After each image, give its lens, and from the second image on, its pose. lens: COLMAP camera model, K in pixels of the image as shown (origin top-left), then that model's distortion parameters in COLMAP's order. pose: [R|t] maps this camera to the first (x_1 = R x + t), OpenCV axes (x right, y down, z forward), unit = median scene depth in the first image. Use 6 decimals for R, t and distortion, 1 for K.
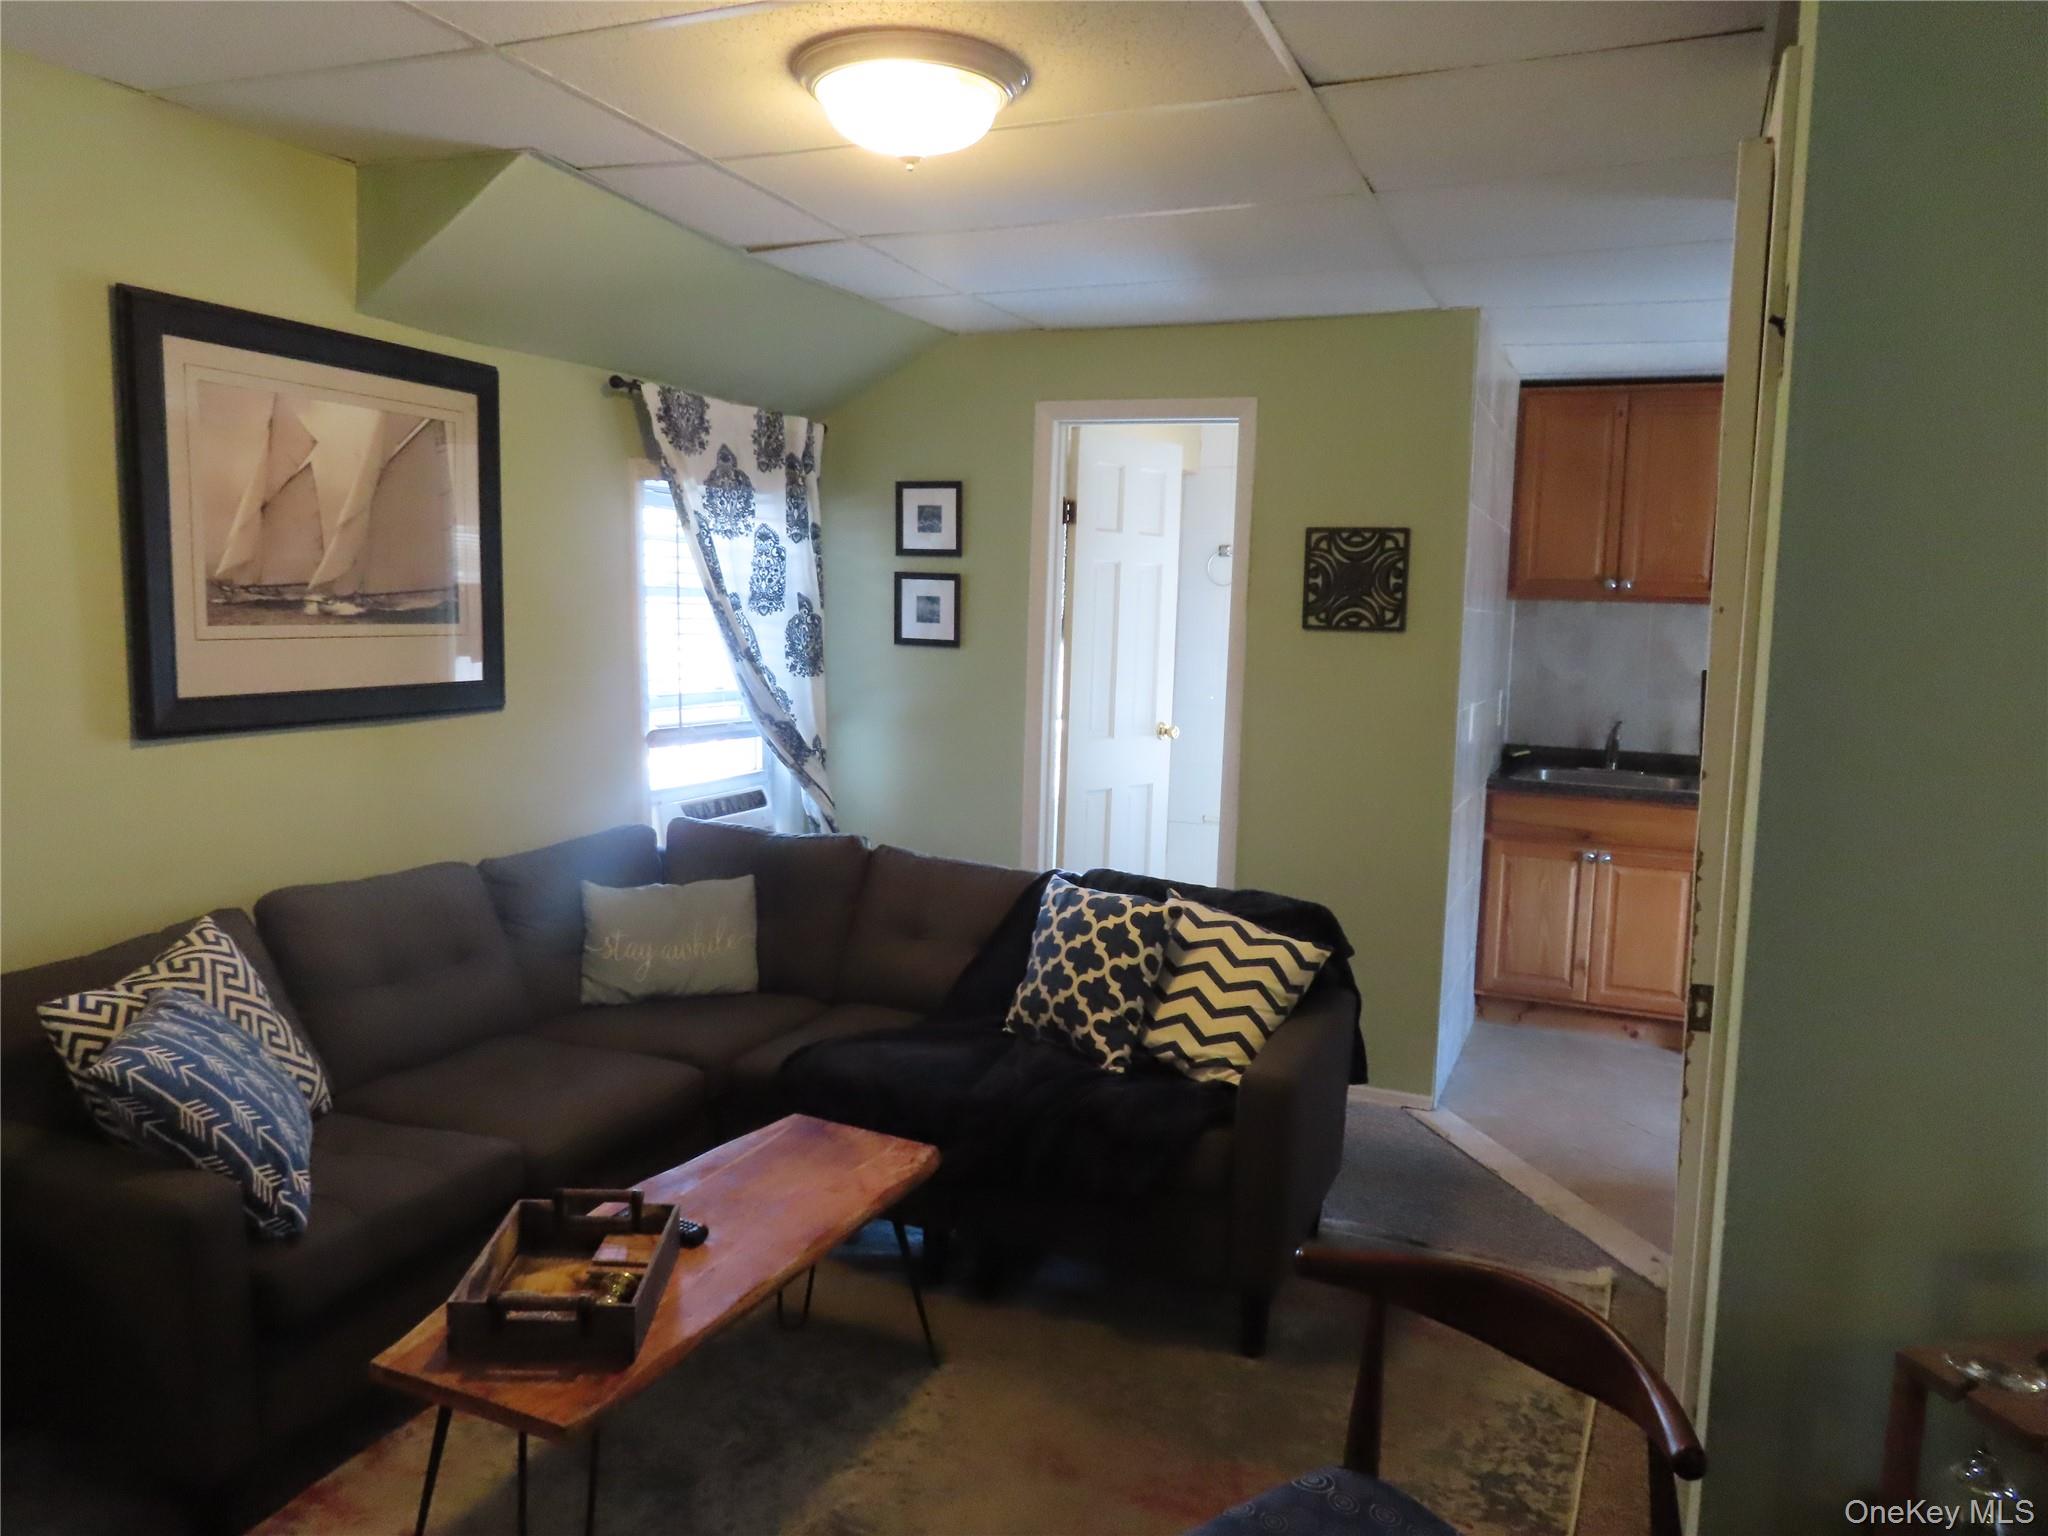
lens RADIAL K [[1495.2, 0, 1030.2], [0, 1495.2, 763.9], [0, 0, 1]] dist [-0.001948, 0.004549]
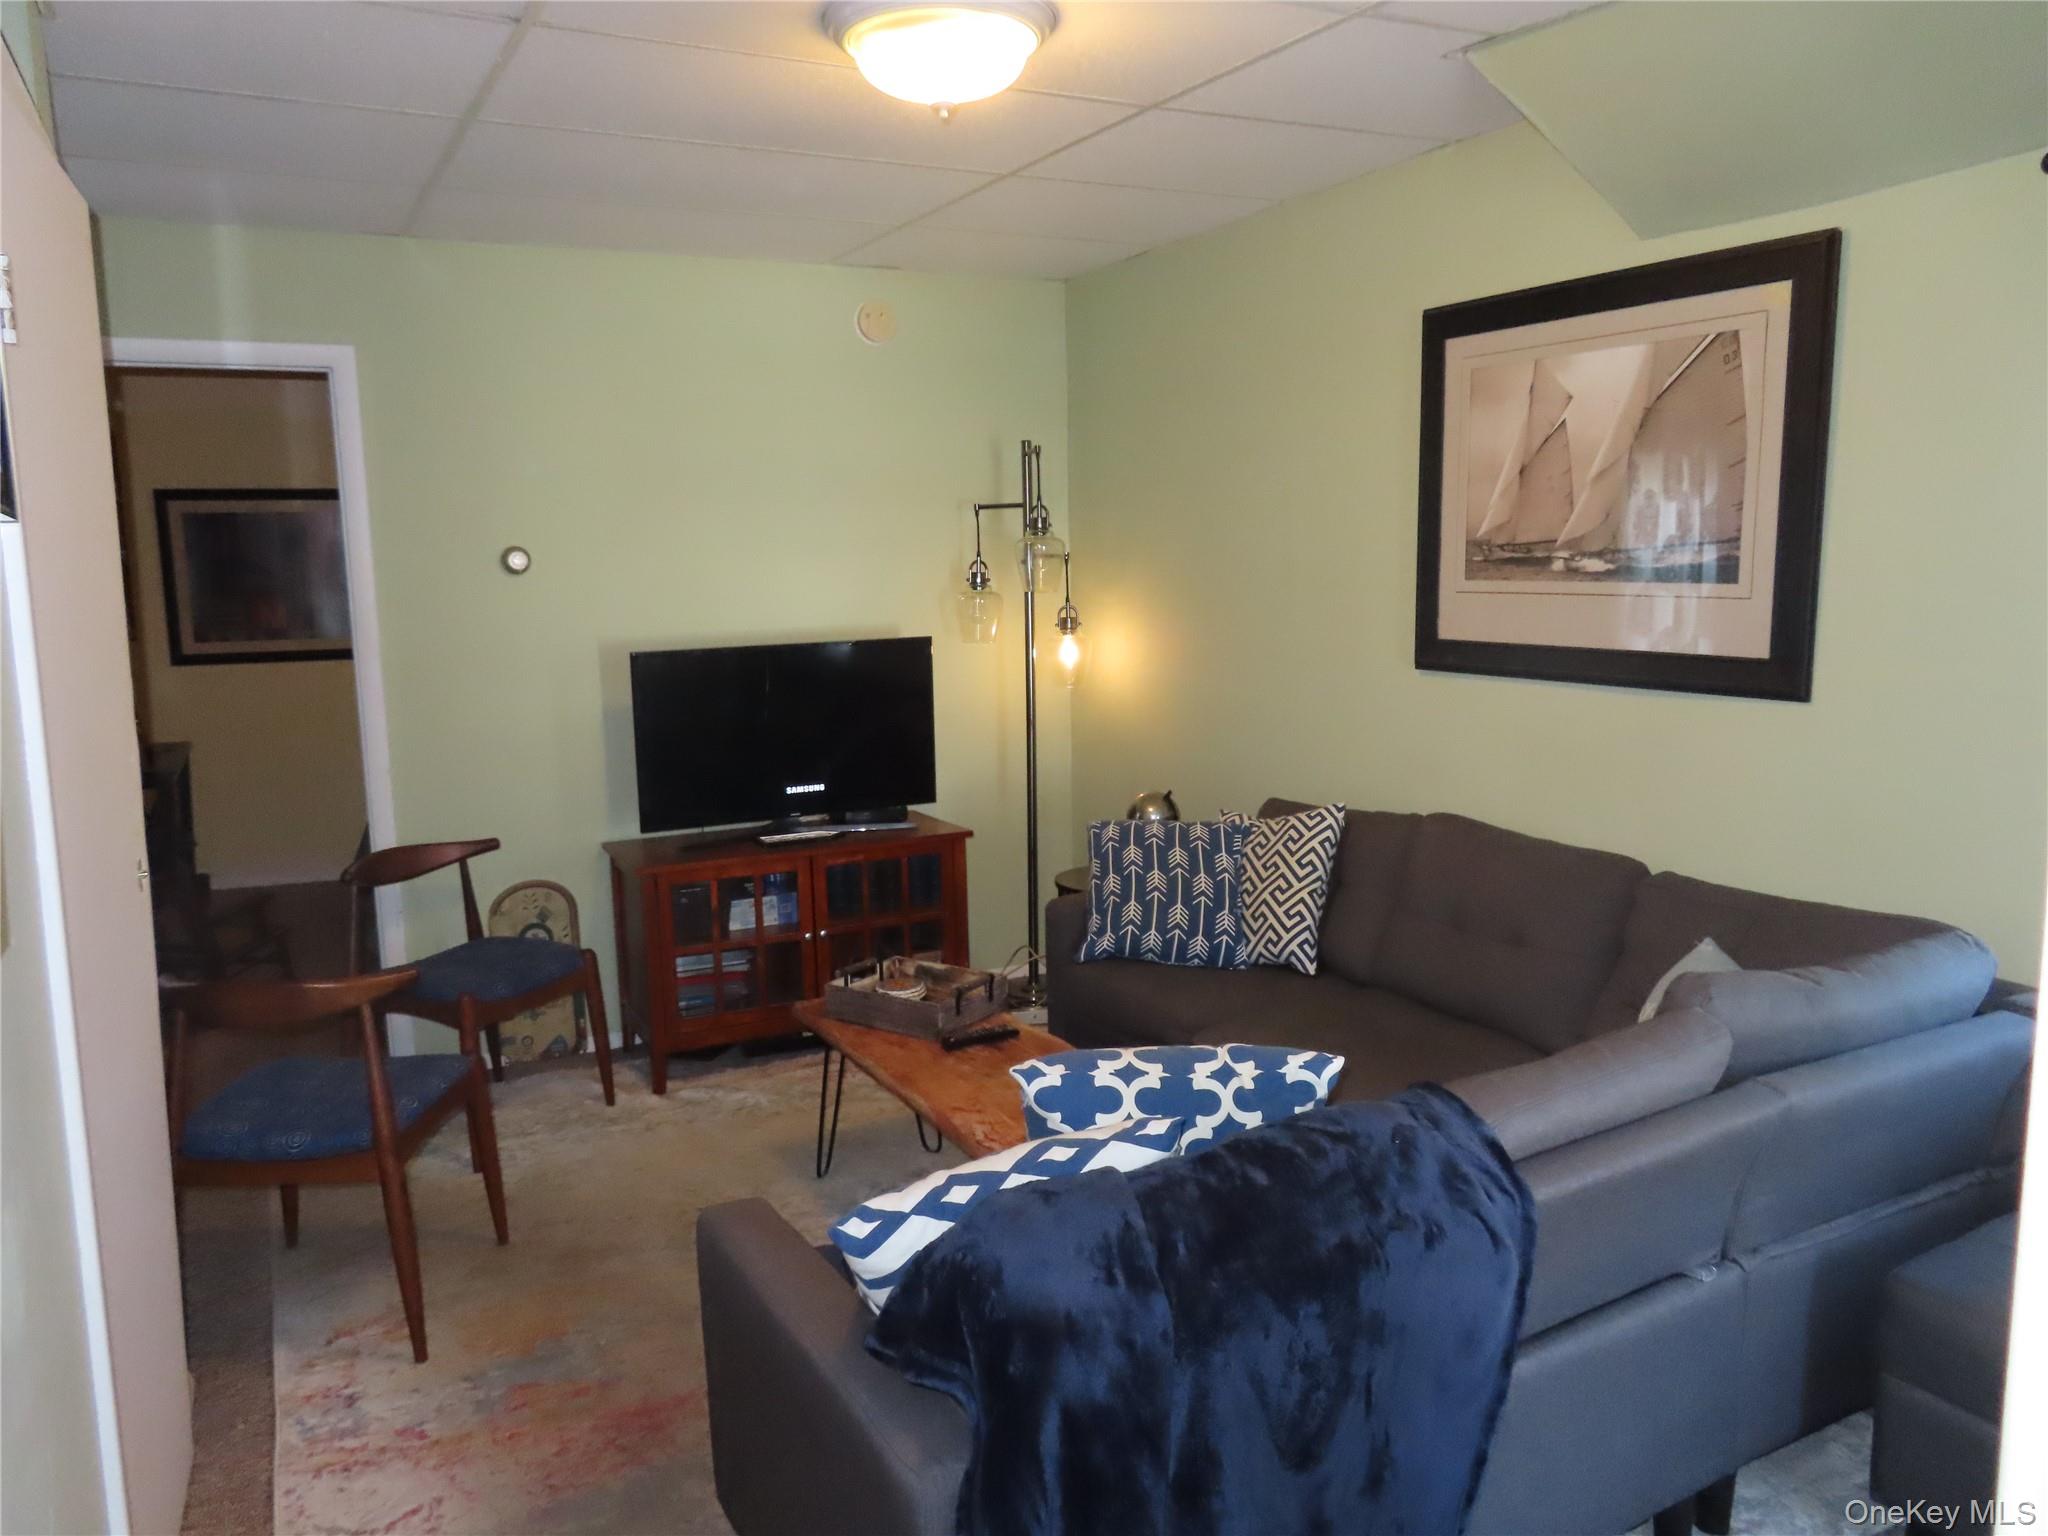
lens RADIAL K [[1495.2, 0, 1024.7], [0, 1495.2, 772.2], [0, 0, 1]] dist [-0.001948, 0.004549]
pose [[-0.625676, 0.103265, -0.773218, 0.498632], [-0.081110, 0.977215, 0.196142, -0.124323], [0.775855, 0.185437, -0.603044, 1.238791]]
